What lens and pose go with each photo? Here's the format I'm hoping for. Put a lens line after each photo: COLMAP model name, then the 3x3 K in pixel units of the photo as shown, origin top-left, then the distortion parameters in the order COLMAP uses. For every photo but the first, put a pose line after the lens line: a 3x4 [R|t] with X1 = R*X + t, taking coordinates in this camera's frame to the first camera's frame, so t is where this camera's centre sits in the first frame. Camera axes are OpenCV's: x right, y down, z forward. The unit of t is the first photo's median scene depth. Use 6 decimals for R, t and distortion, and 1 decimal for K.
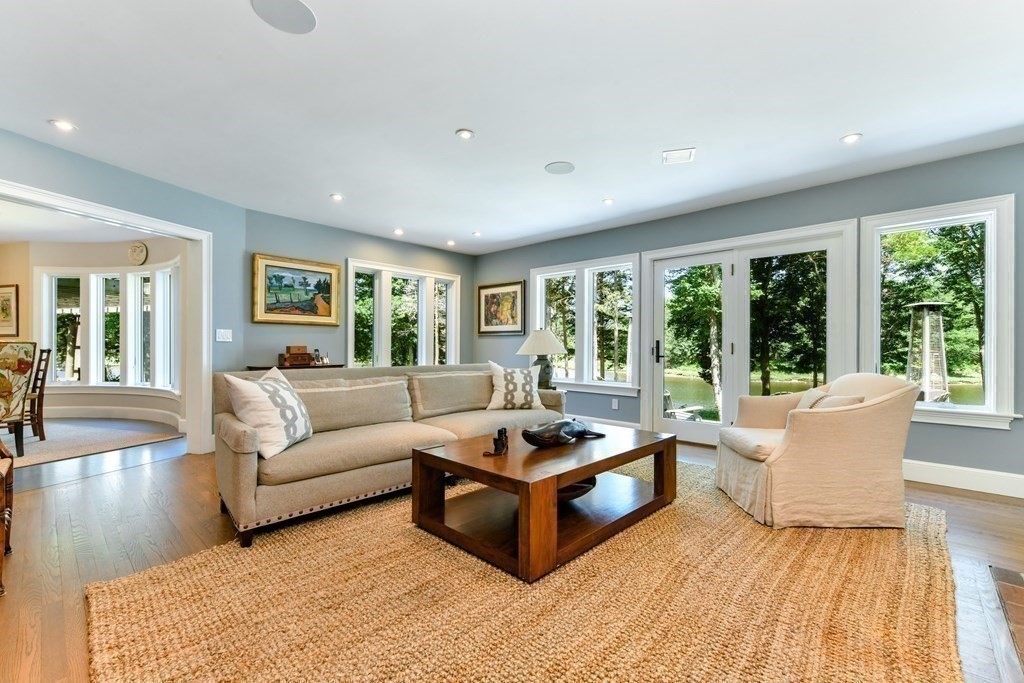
lens RADIAL K [[430.4, 0, 512.1], [0, 430.4, 343.9], [0, 0, 1]] dist [0.000263, -0.000070]
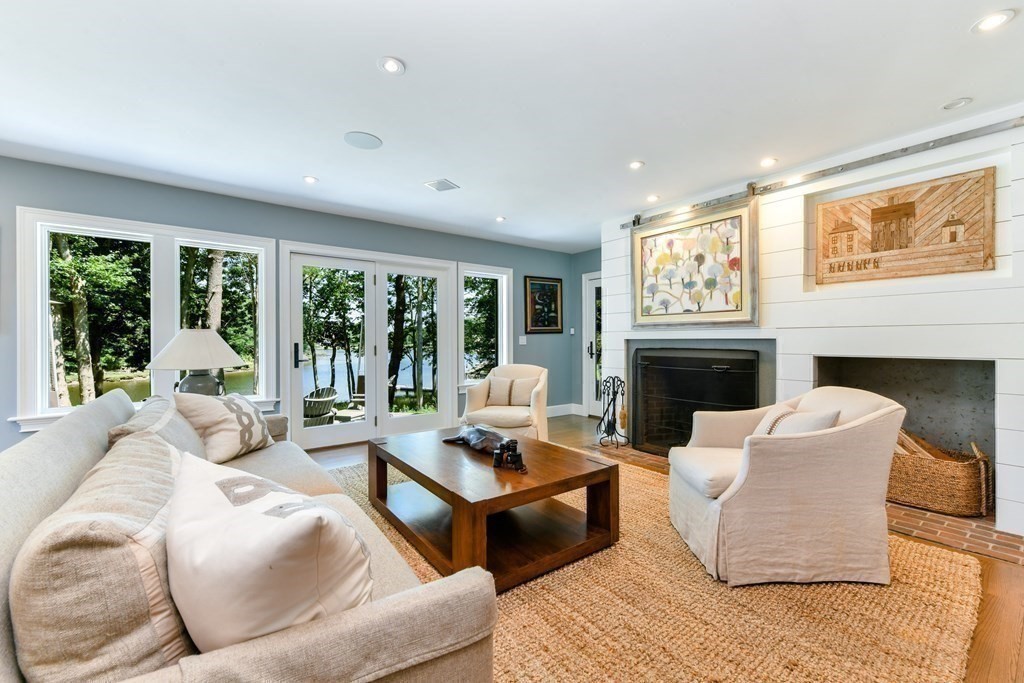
lens RADIAL K [[430.4, 0, 515.3], [0, 430.4, 340.5], [0, 0, 1]] dist [0.000263, -0.000070]
pose [[0.149248, -0.006802, 0.988776, -0.577274], [0.002581, 0.999976, 0.006489, -0.022299], [-0.988796, 0.001583, 0.149262, 0.506190]]
